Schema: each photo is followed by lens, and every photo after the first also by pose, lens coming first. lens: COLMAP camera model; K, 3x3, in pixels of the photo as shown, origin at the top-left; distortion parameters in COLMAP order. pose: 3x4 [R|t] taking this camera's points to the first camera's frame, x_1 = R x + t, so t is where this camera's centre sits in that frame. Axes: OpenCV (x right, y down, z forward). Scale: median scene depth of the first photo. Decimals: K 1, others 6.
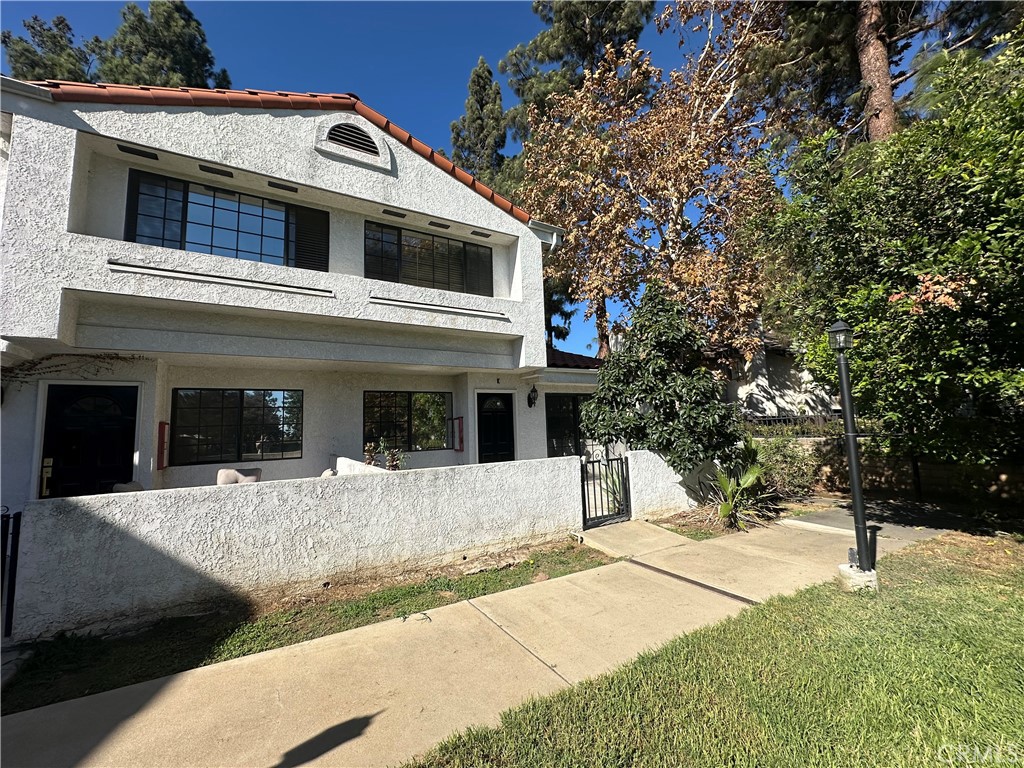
lens RADIAL K [[410.2, 0, 511.4], [0, 410.2, 385.6], [0, 0, 1]] dist [-0.000026, 0.001029]
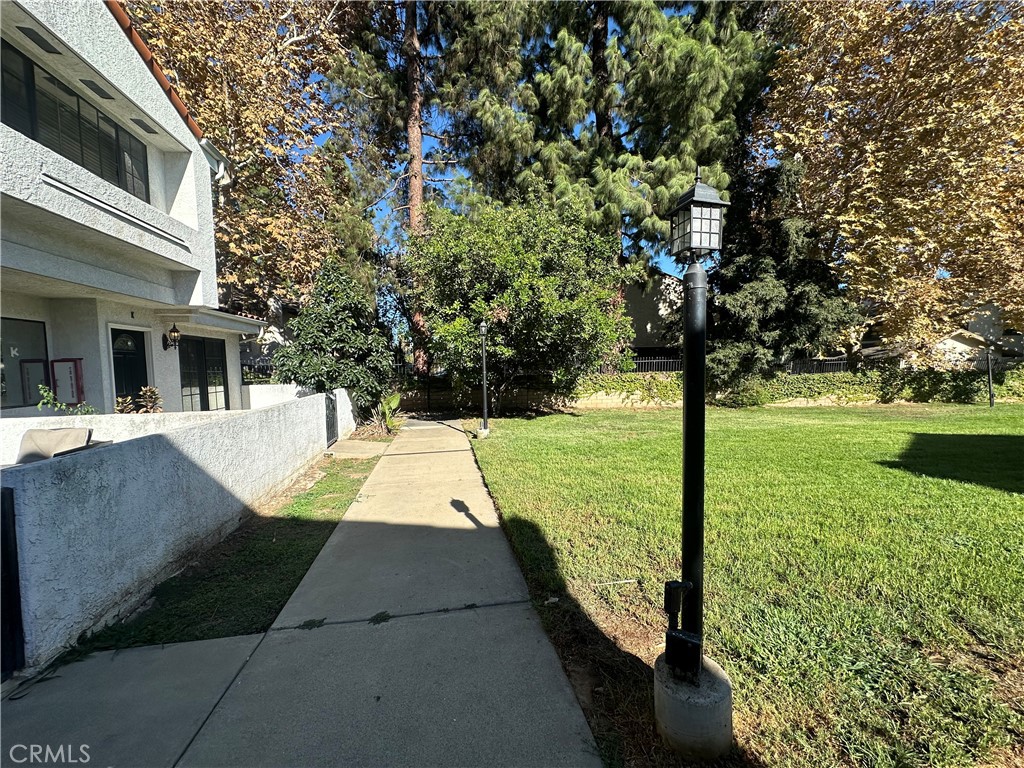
lens RADIAL K [[410.2, 0, 511.4], [0, 410.2, 385.6], [0, 0, 1]] dist [-0.000026, 0.001029]
pose [[0.348821, -0.029363, 0.936729, -0.681672], [-0.080414, 0.994885, 0.061131, 0.022525], [-0.933733, -0.096650, 0.344676, 0.032002]]
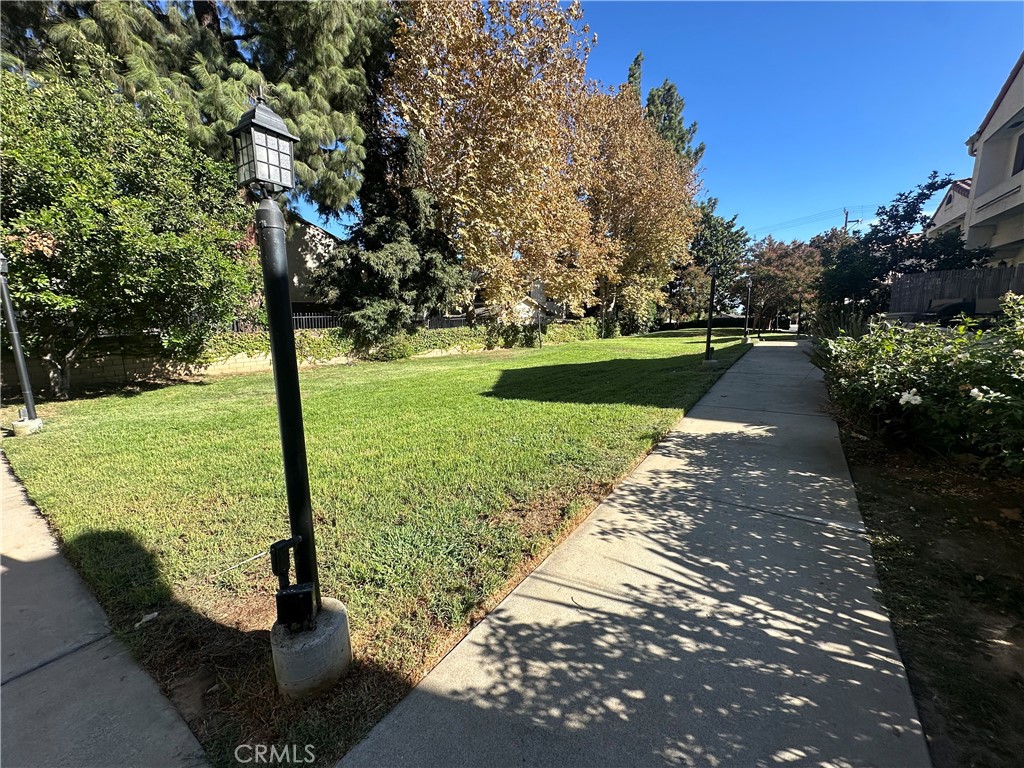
lens RADIAL K [[410.2, 0, 511.4], [0, 410.2, 385.6], [0, 0, 1]] dist [-0.000026, 0.001029]
pose [[-0.412797, -0.120871, 0.902767, -0.678230], [-0.059584, 0.992616, 0.105655, 0.024540], [-0.908872, -0.010176, -0.416951, -0.004796]]
